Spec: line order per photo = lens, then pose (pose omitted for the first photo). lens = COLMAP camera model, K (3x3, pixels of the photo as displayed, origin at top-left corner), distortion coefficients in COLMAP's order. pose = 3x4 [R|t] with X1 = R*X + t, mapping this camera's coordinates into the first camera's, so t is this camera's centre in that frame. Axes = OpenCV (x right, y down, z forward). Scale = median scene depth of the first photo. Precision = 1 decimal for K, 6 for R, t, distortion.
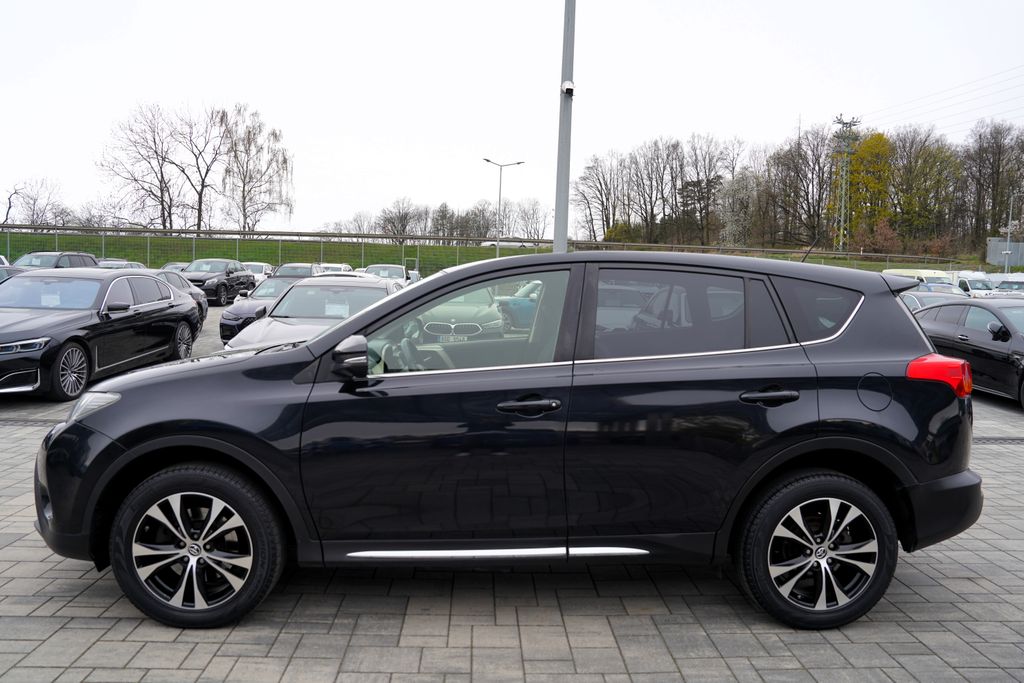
lens RADIAL K [[735.4, 0, 506.2], [0, 735.4, 344.4], [0, 0, 1]] dist [-0.114394, 0.093646]
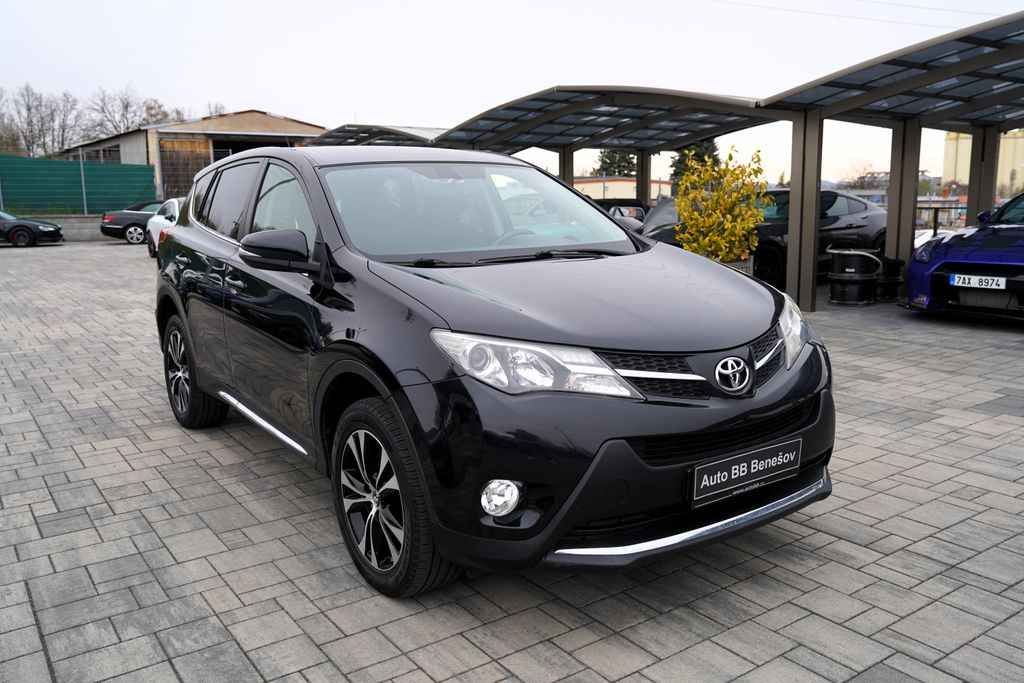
lens RADIAL K [[853.0, 0, 524.8], [0, 853.0, 335.2], [0, 0, 1]] dist [-0.066622, 0.140402]
pose [[-0.565597, -0.155680, 0.809854, -1.272526], [0.066243, 0.970270, 0.232781, -0.162709], [-0.822017, 0.185307, -0.538469, 1.850647]]
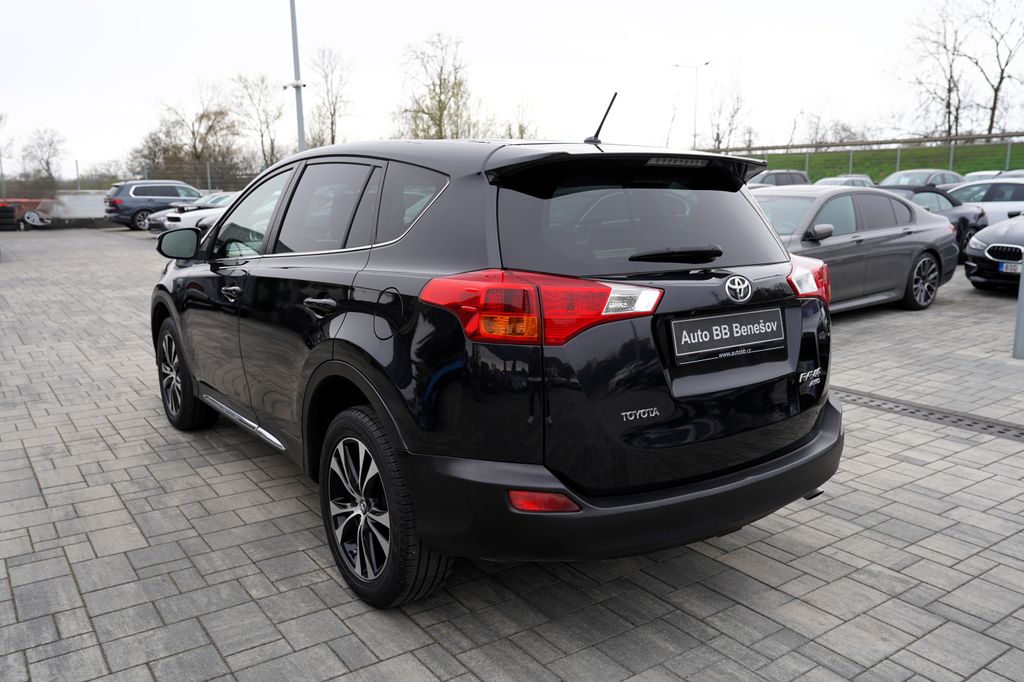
lens RADIAL K [[803.5, 0, 493.0], [0, 803.5, 340.5], [0, 0, 1]] dist [-0.045247, 0.061110]
pose [[0.539002, 0.123613, -0.833185, 1.228840], [-0.051660, 0.992162, 0.113780, -0.004740], [0.840719, -0.018285, 0.541163, 0.629797]]
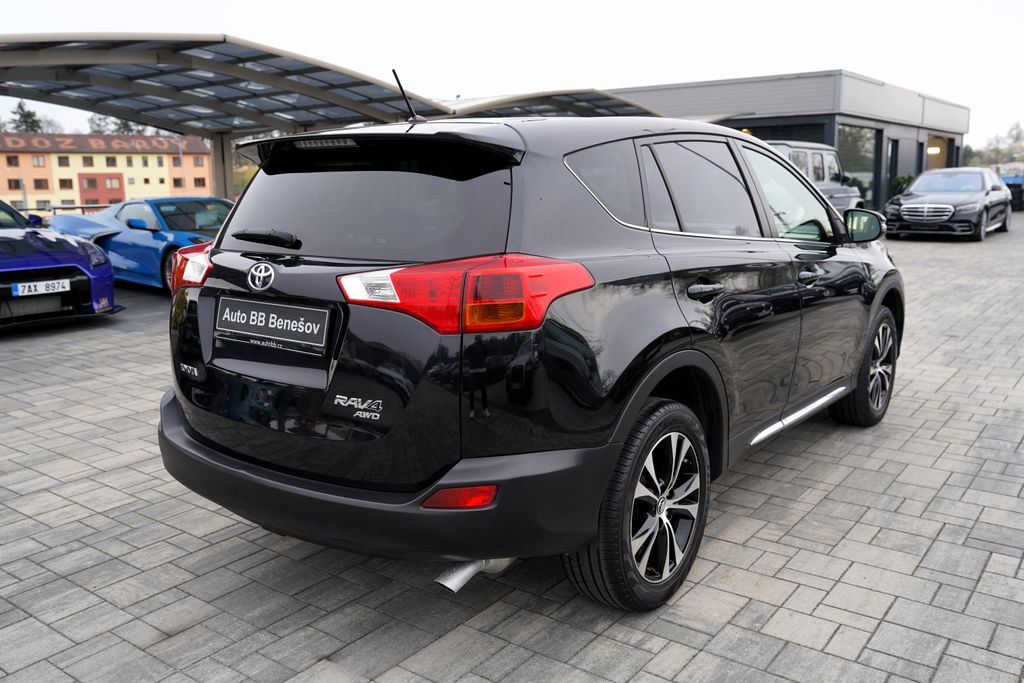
lens RADIAL K [[853.0, 0, 524.8], [0, 853.0, 335.2], [0, 0, 1]] dist [-0.066622, 0.140402]
pose [[-0.614597, 0.121316, -0.779456, 1.174298], [-0.069359, 0.975966, 0.206590, -0.103890], [0.785786, 0.181032, -0.591412, 1.907128]]
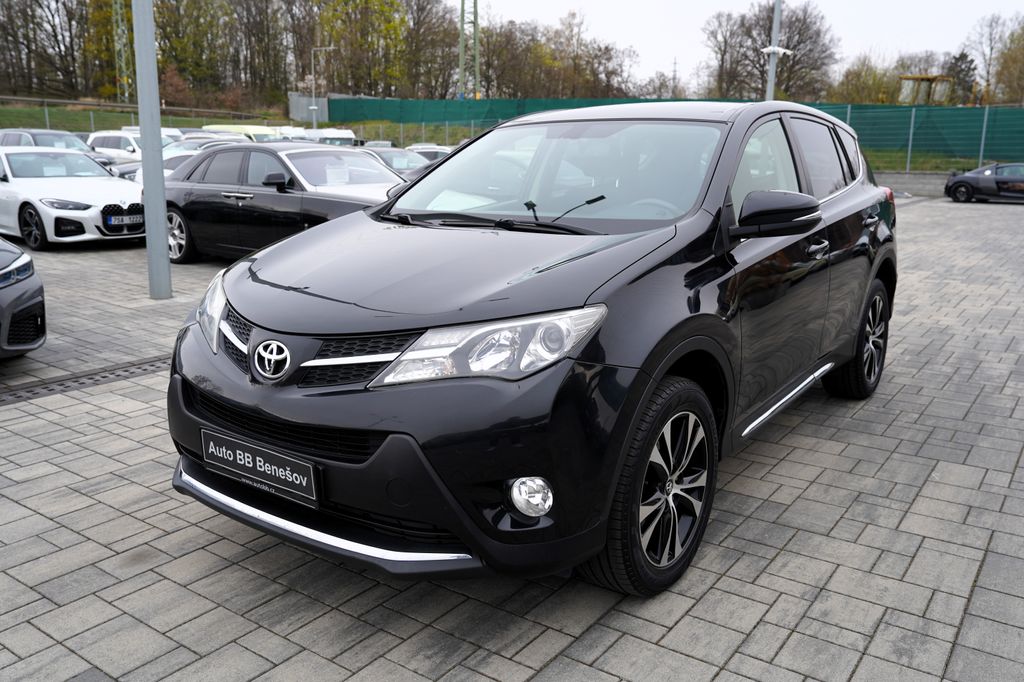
lens RADIAL K [[840.4, 0, 512.0], [0, 840.4, 341.0], [0, 0, 1]] dist [-0.008770, 0.010750]
pose [[0.612074, -0.196707, 0.765945, -1.150011], [0.083082, 0.979204, 0.185084, -0.049147], [-0.786424, -0.049649, 0.615688, 0.554760]]
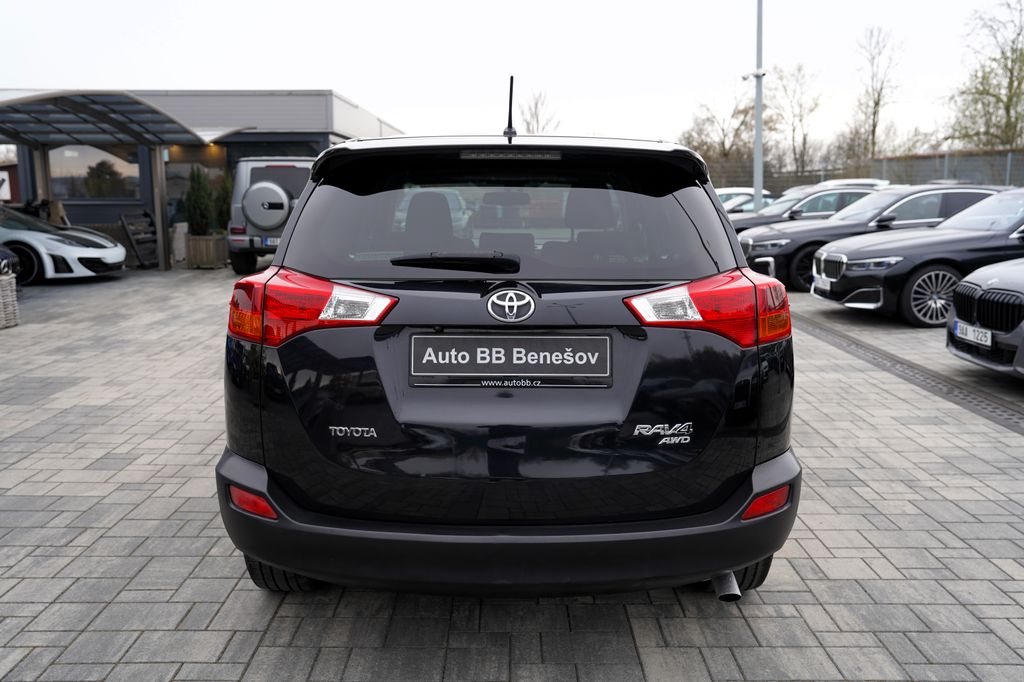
lens RADIAL K [[876.7, 0, 506.1], [0, 876.7, 344.2], [0, 0, 1]] dist [-0.045563, 0.108073]
pose [[-0.028520, 0.141511, -0.989526, 1.403741], [-0.083440, 0.986137, 0.143431, -0.048190], [0.996105, 0.086657, -0.016317, 1.255709]]
